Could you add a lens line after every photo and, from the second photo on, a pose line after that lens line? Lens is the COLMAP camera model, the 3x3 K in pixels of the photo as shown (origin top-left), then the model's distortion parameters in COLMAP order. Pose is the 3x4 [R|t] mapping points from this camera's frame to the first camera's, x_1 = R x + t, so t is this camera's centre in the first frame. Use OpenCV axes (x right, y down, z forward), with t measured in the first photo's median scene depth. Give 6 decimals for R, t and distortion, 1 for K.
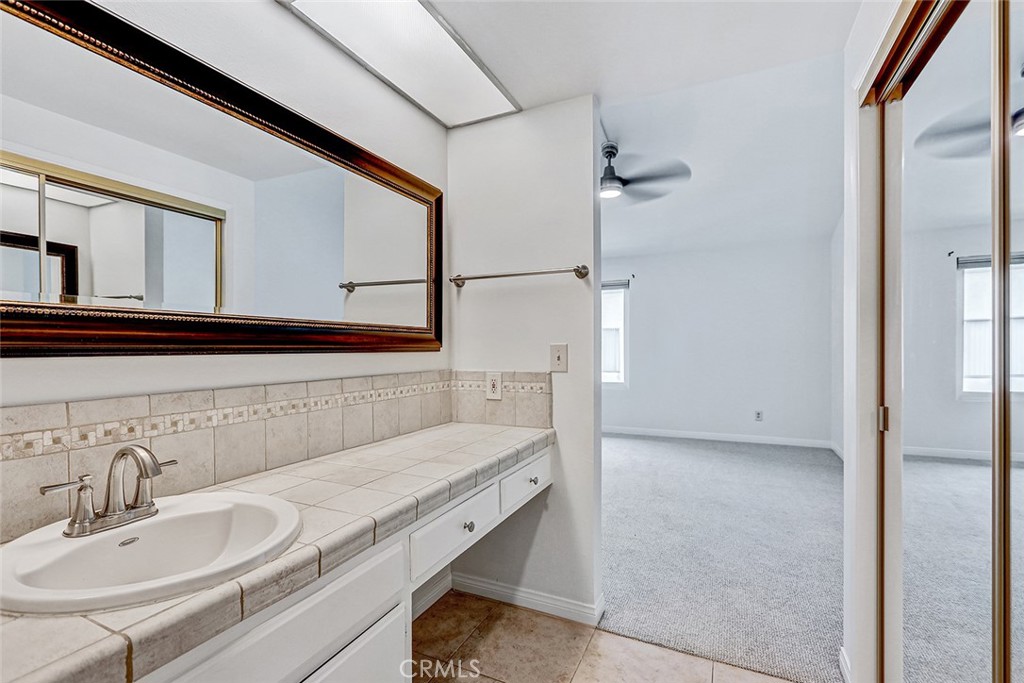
lens RADIAL K [[495.8, 0, 498.8], [0, 495.8, 345.8], [0, 0, 1]] dist [-0.002775, -0.000348]
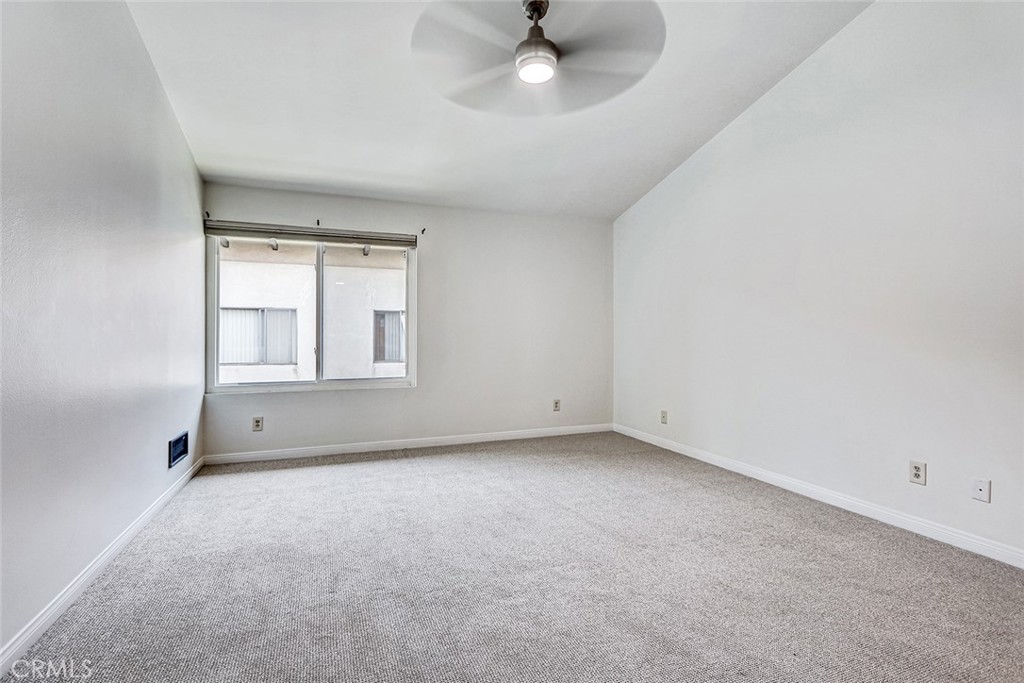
lens RADIAL K [[473.7, 0, 495.6], [0, 473.7, 344.8], [0, 0, 1]] dist [-0.002021, 0.000069]
pose [[0.684203, -0.009024, 0.729236, -0.195917], [-0.001836, 0.999899, 0.014095, 0.019091], [-0.729289, -0.010983, 0.684117, 0.528906]]
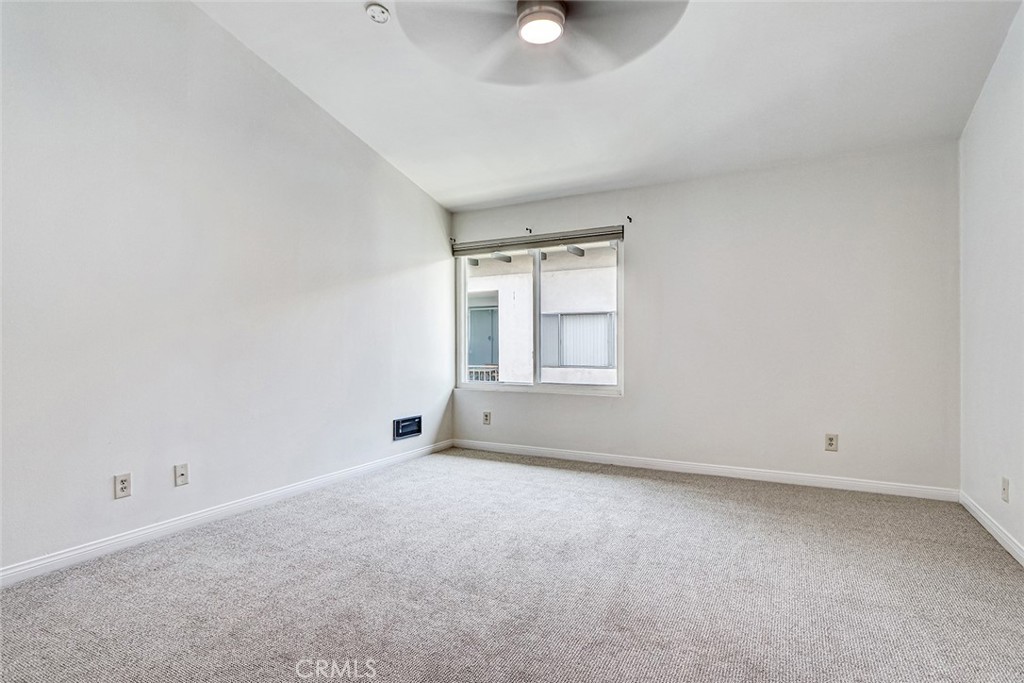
lens RADIAL K [[541.4, 0, 512.8], [0, 541.4, 345.9], [0, 0, 1]] dist [0.002073, -0.000379]
pose [[0.998818, 0.000129, -0.048610, 0.183982], [0.000240, 0.999971, 0.007588, 0.019579], [0.048610, -0.007590, 0.998789, 0.351814]]
